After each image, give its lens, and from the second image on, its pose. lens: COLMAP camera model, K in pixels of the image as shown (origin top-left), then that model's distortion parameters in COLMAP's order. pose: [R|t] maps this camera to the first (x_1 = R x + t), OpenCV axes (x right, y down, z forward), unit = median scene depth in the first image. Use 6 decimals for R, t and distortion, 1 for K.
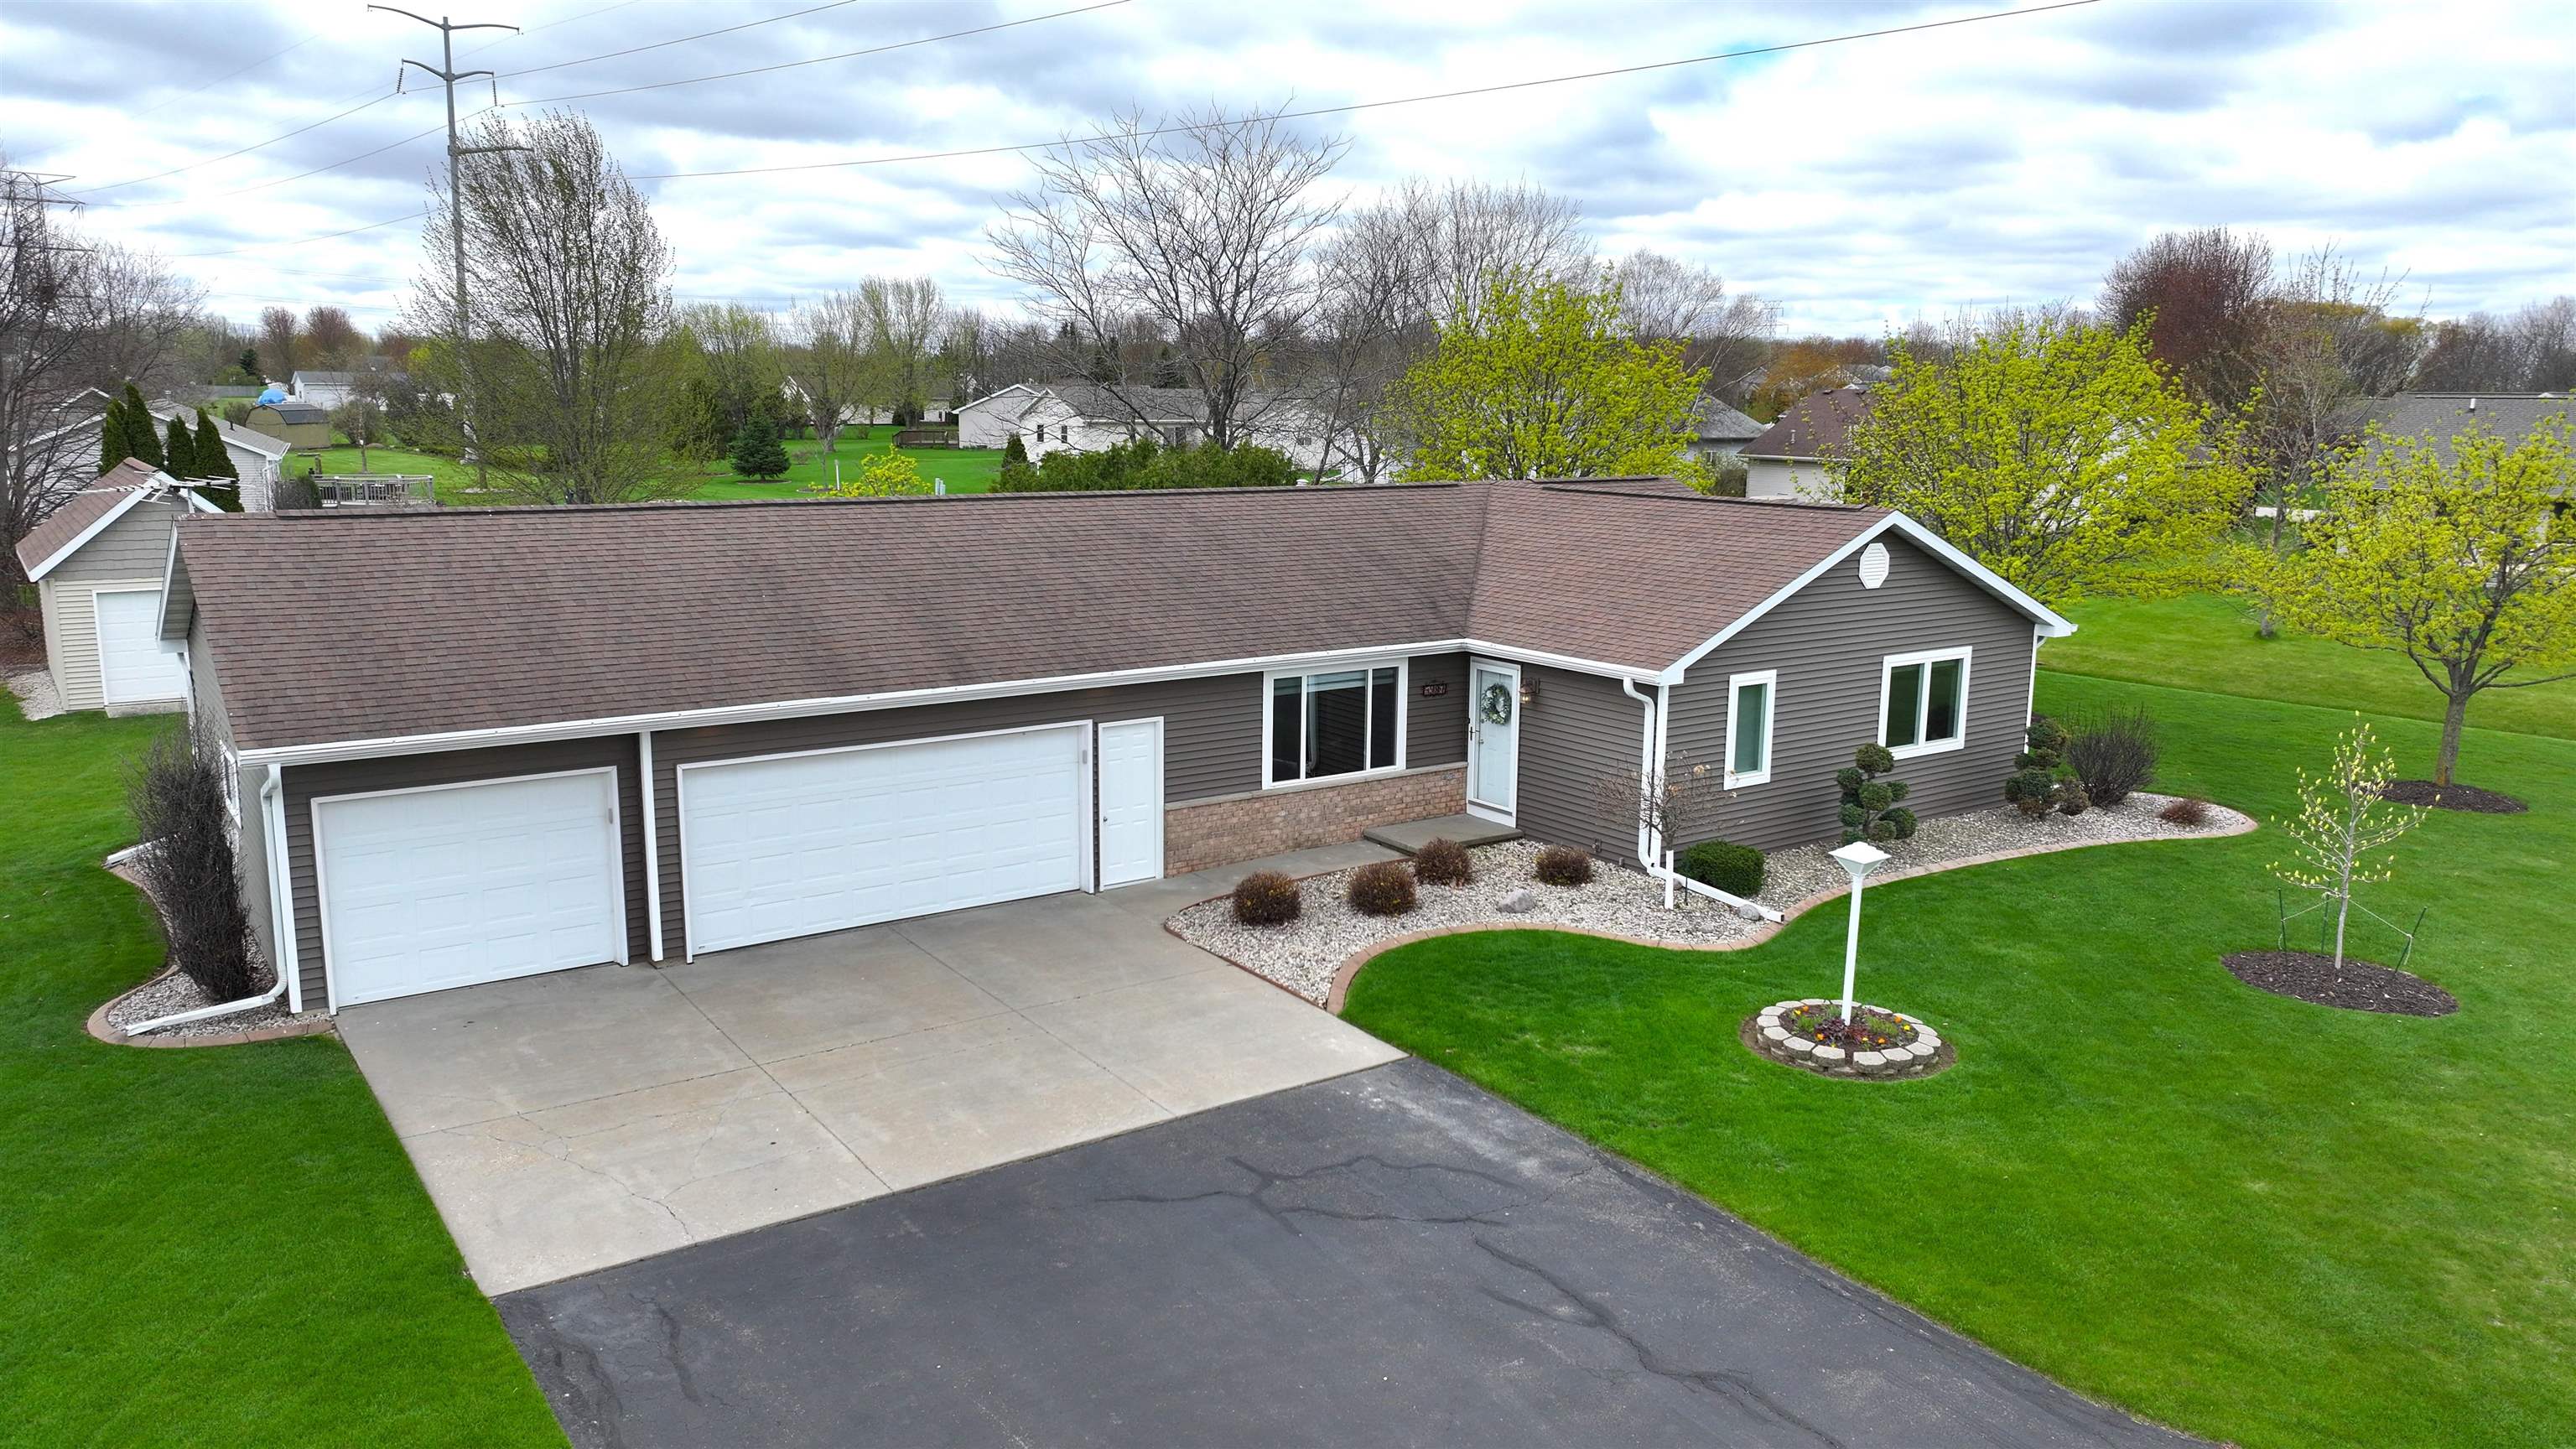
lens RADIAL K [[1805.6, 0, 1288.0], [0, 1805.6, 724.5], [0, 0, 1]] dist [0.001467, 0.008914]
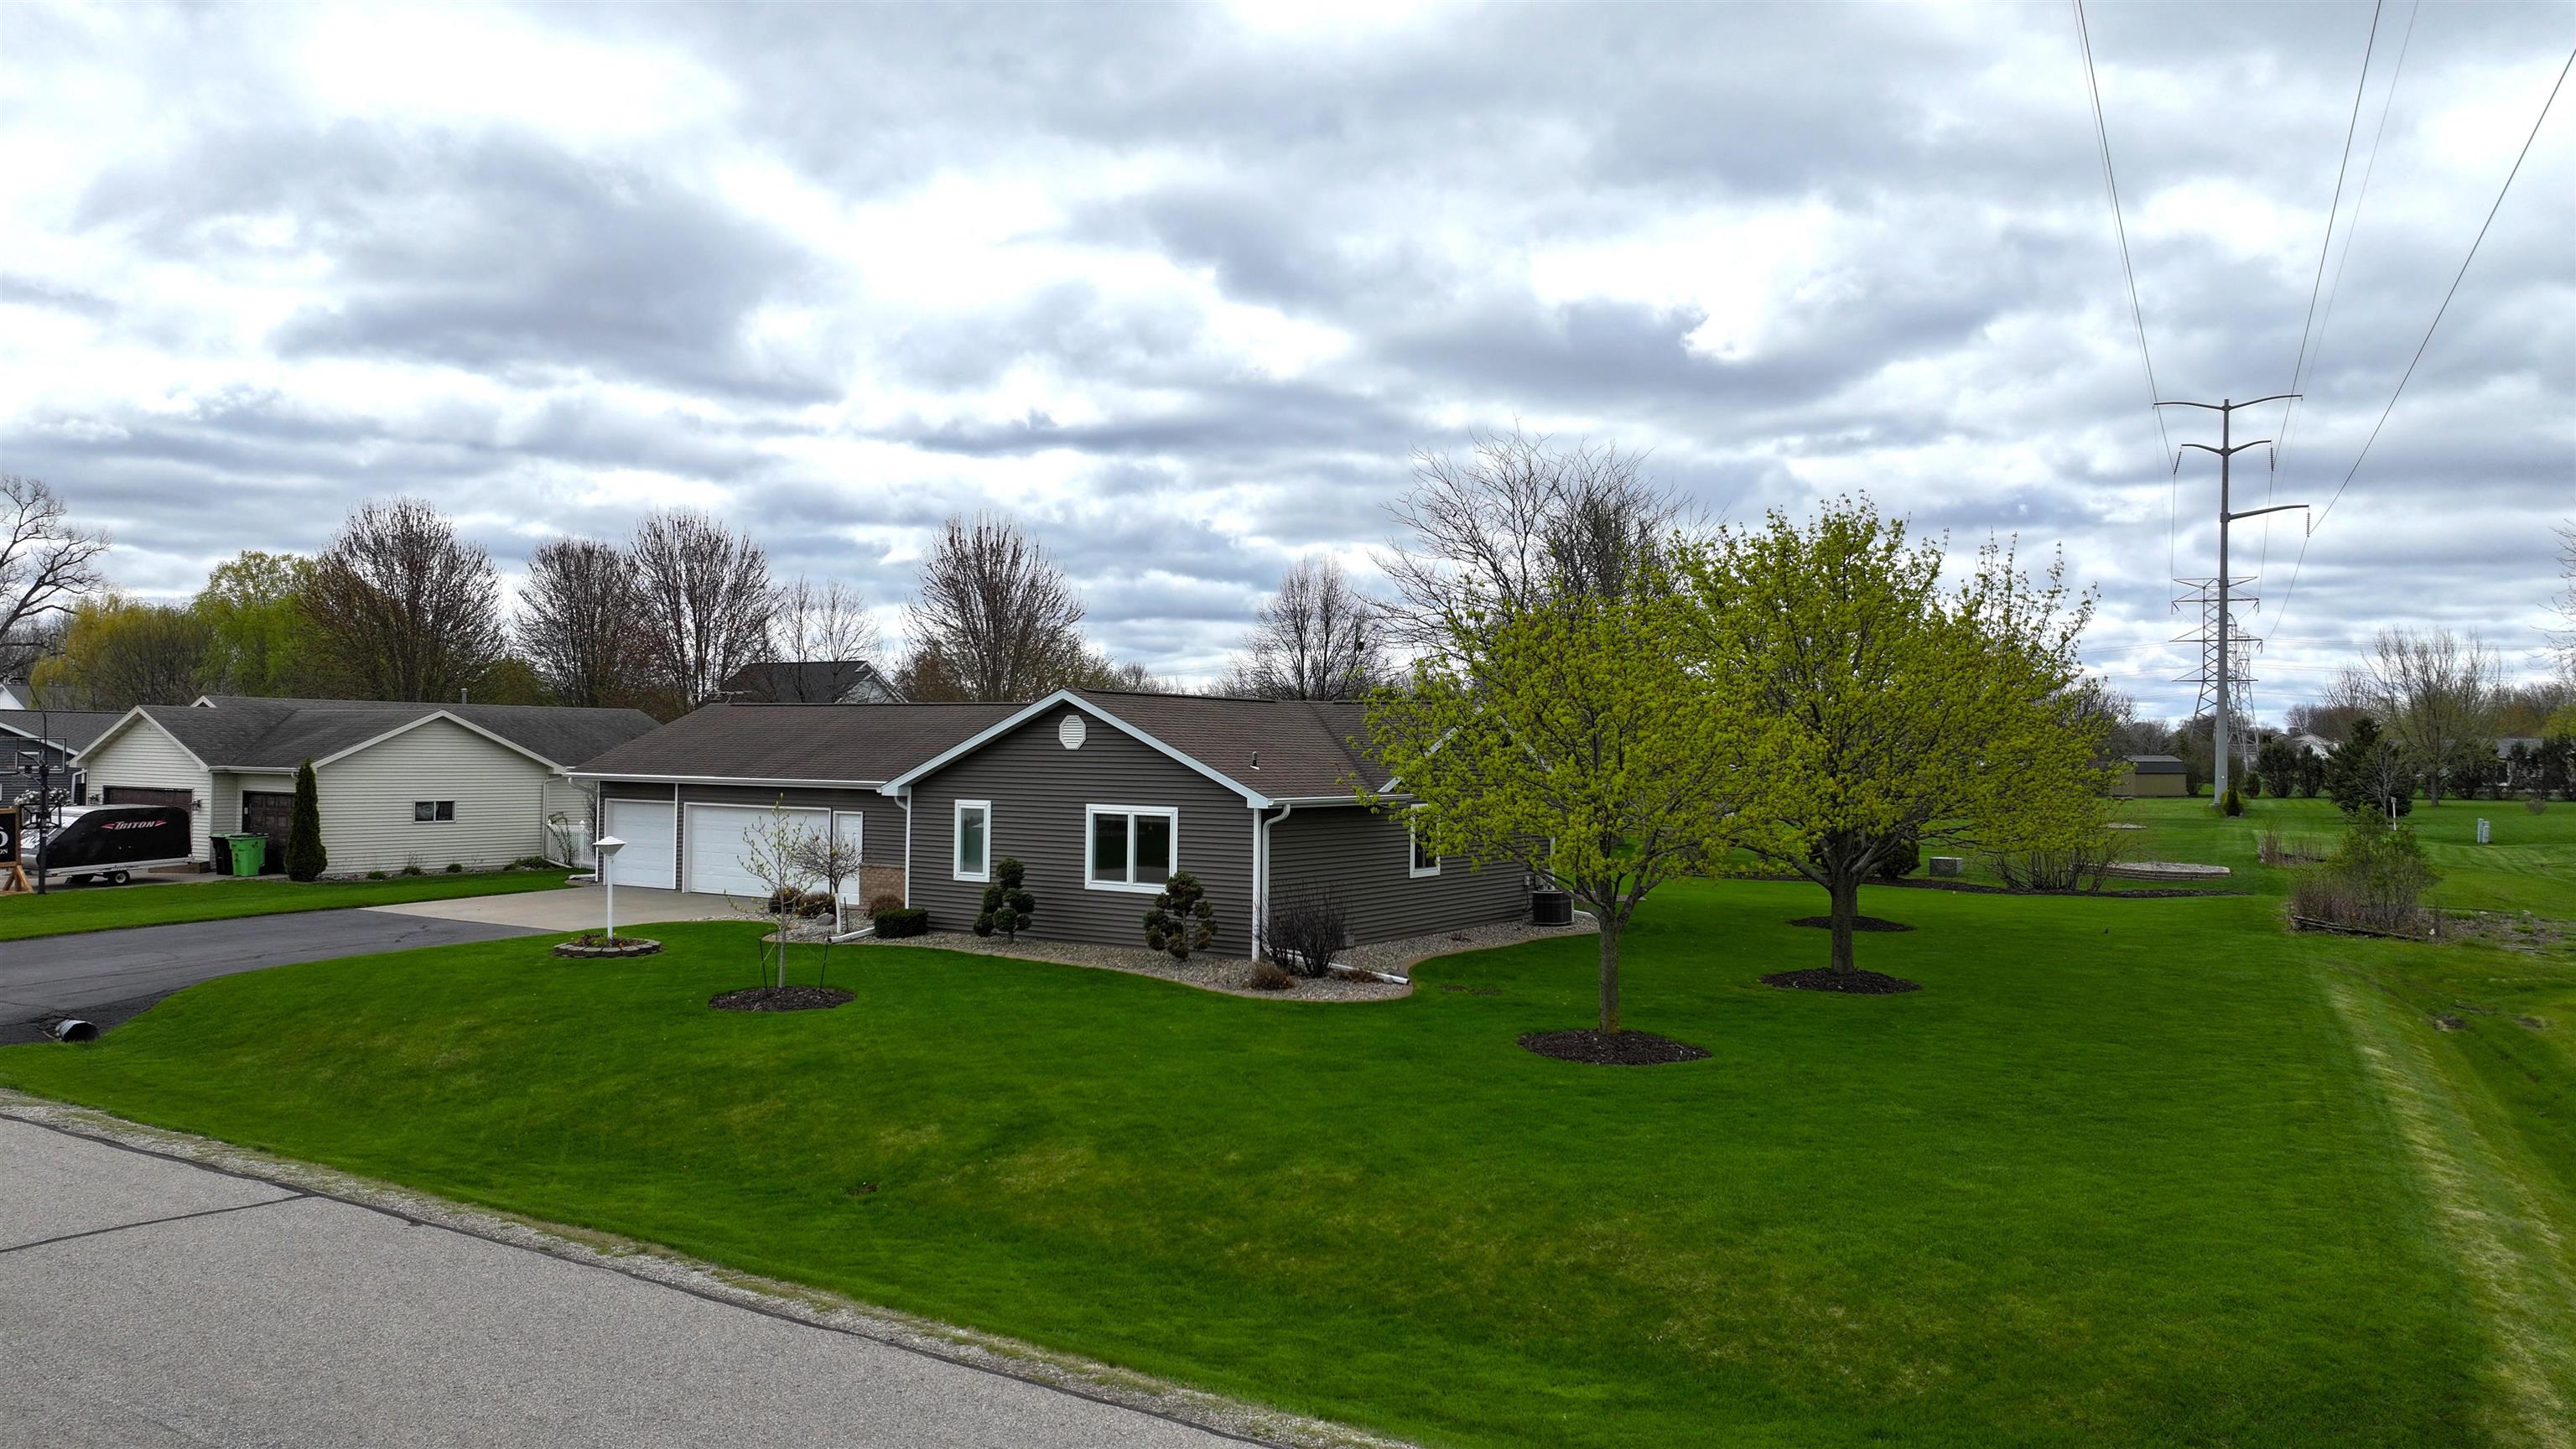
lens RADIAL K [[1809.5, 0, 1286.9], [0, 1809.5, 716.6], [0, 0, 1]] dist [0.001596, 0.015289]
pose [[0.363222, -0.023471, -0.931407, 1.799182], [-0.179672, 0.979154, -0.094741, -0.002511], [0.914214, 0.201760, 0.351433, 0.752964]]
